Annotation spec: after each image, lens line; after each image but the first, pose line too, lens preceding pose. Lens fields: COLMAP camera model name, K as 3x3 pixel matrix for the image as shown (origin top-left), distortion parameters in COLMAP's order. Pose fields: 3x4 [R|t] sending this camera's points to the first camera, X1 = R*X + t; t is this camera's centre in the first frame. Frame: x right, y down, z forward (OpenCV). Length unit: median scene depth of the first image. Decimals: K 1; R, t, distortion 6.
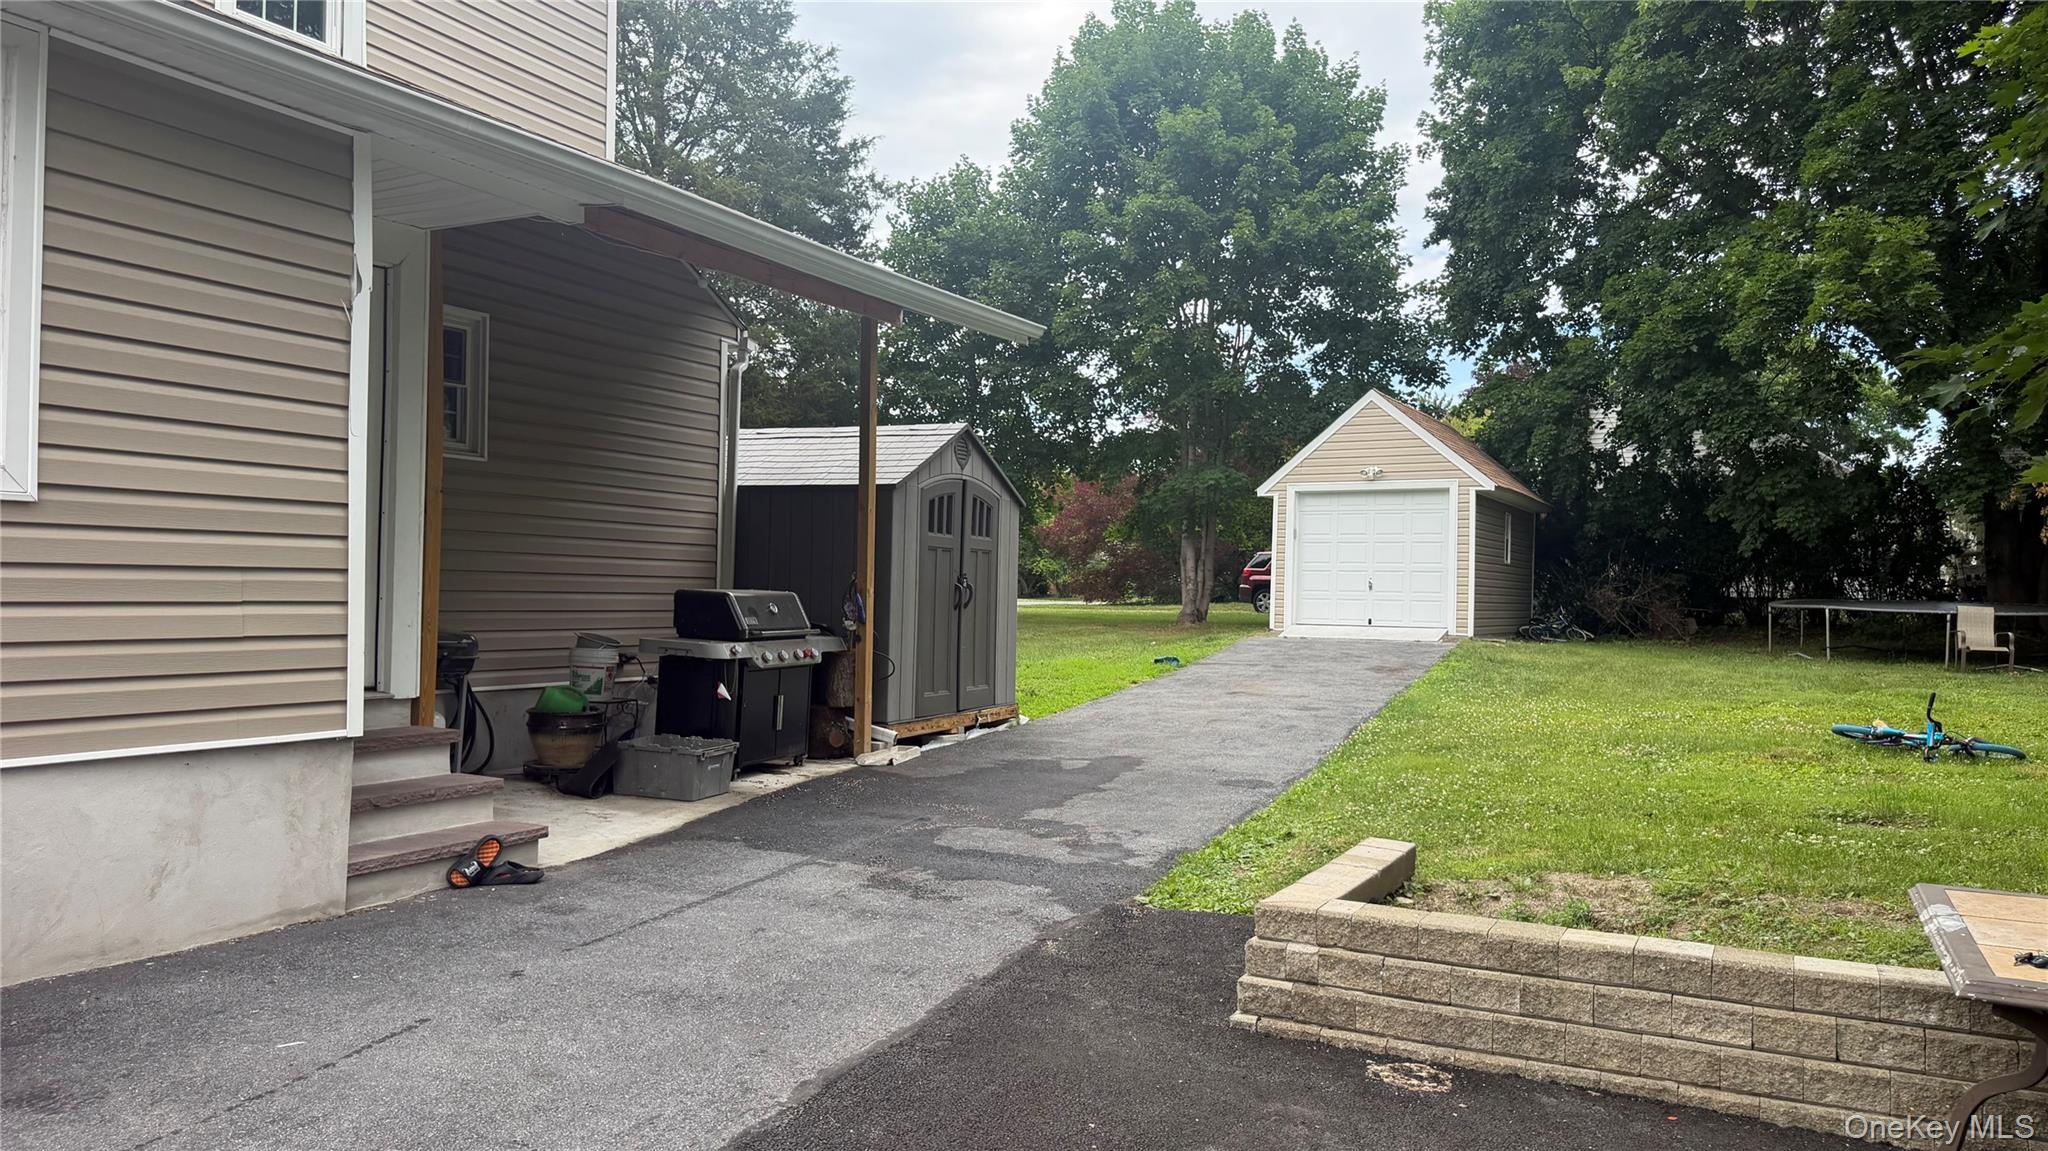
lens RADIAL K [[1439.9, 0, 1015.8], [0, 1439.9, 580.5], [0, 0, 1]] dist [0.110108, -0.133312]
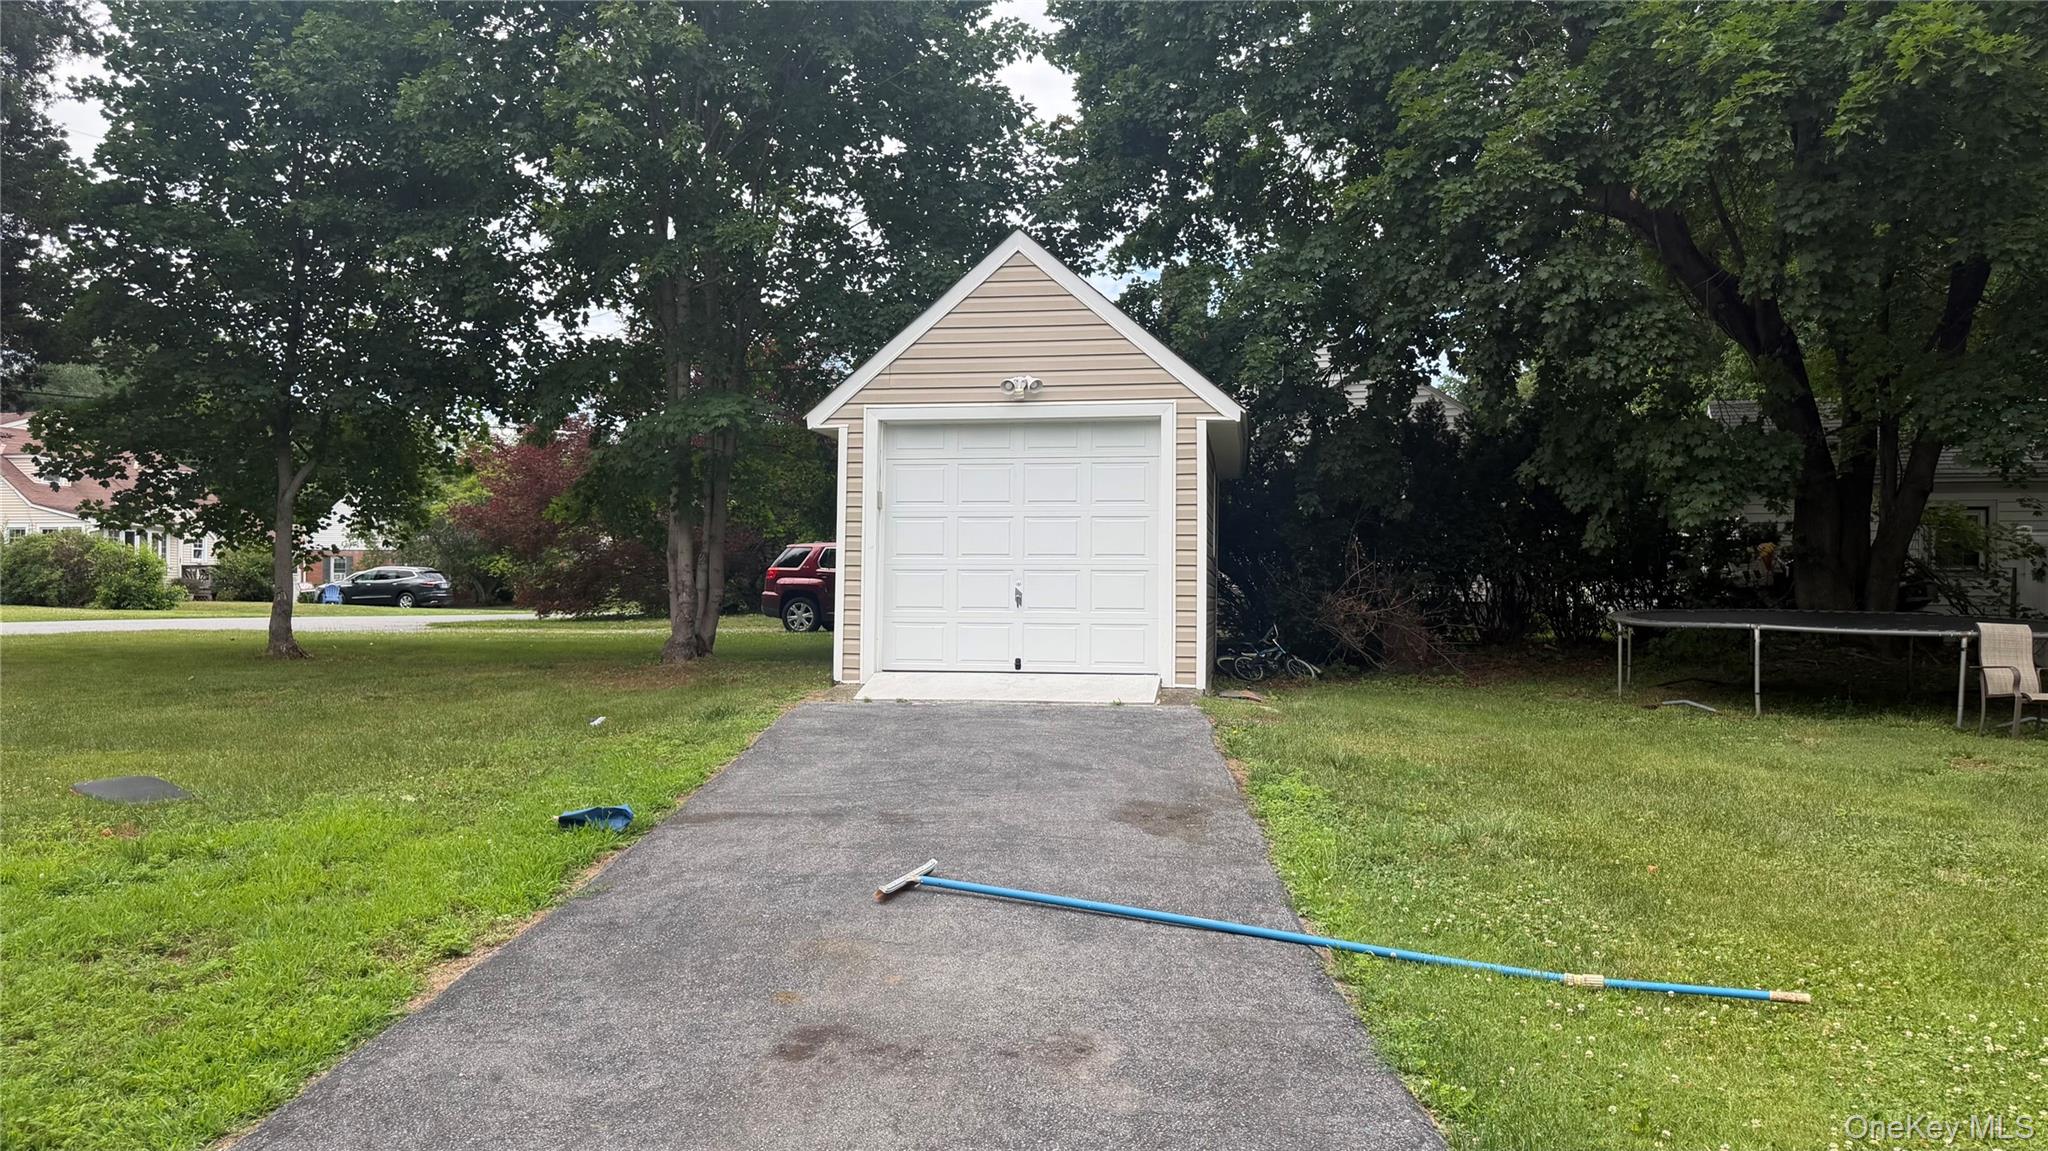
lens RADIAL K [[1439.9, 0, 1015.8], [0, 1439.9, 580.5], [0, 0, 1]] dist [0.110108, -0.133312]
pose [[0.943776, -0.009435, 0.330452, 0.064636], [0.009261, 0.999955, 0.002101, -0.003877], [-0.330457, 0.001077, 0.943820, 0.479088]]
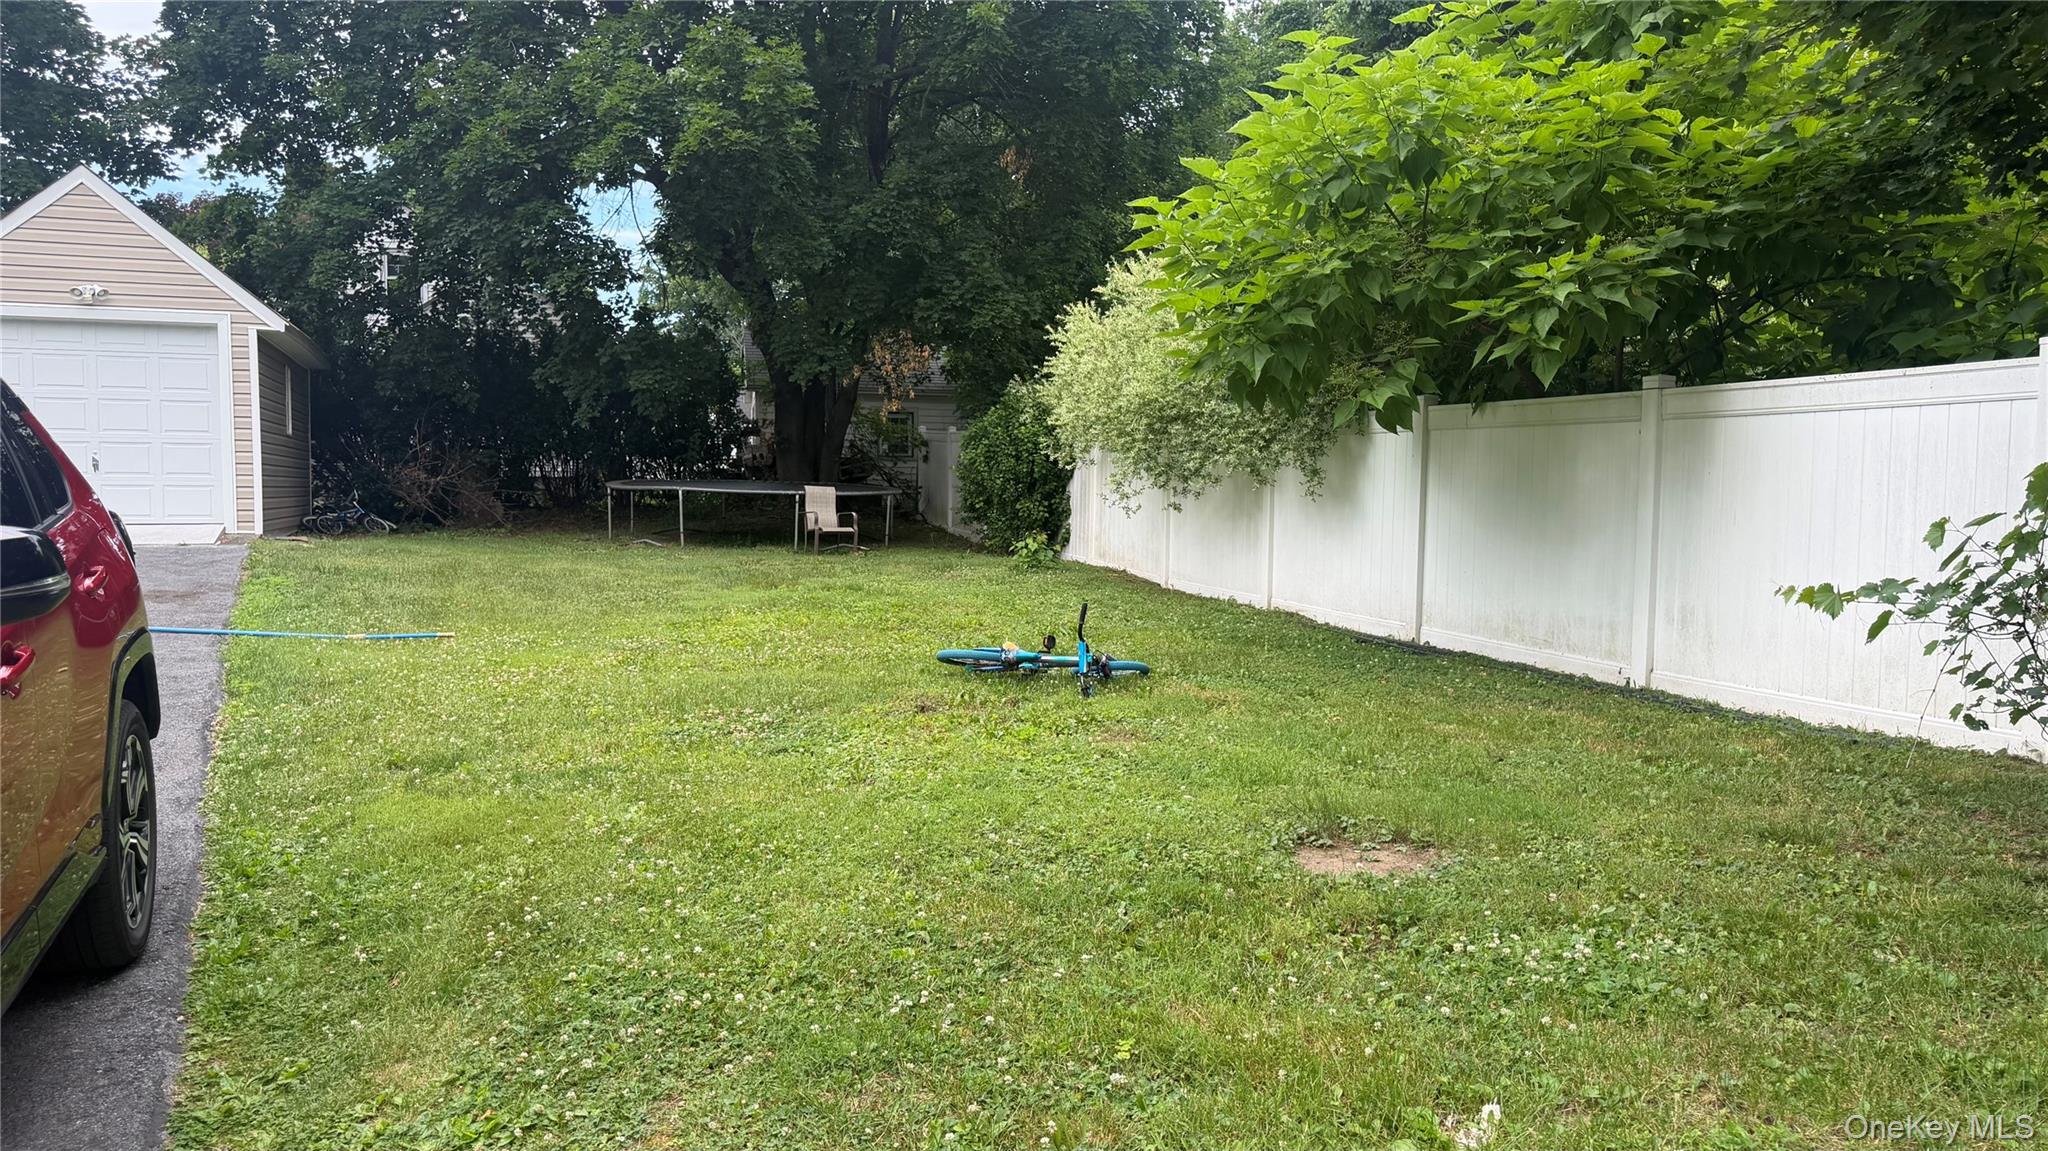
lens RADIAL K [[1526.5, 0, 1075.0], [0, 1526.5, 620.1], [0, 0, 1]] dist [0.007948, 0.009378]
pose [[0.664767, -0.076301, 0.743144, 0.011965], [-0.001353, 0.994646, 0.103335, 0.001352], [-0.747050, -0.069699, 0.661104, 0.176923]]
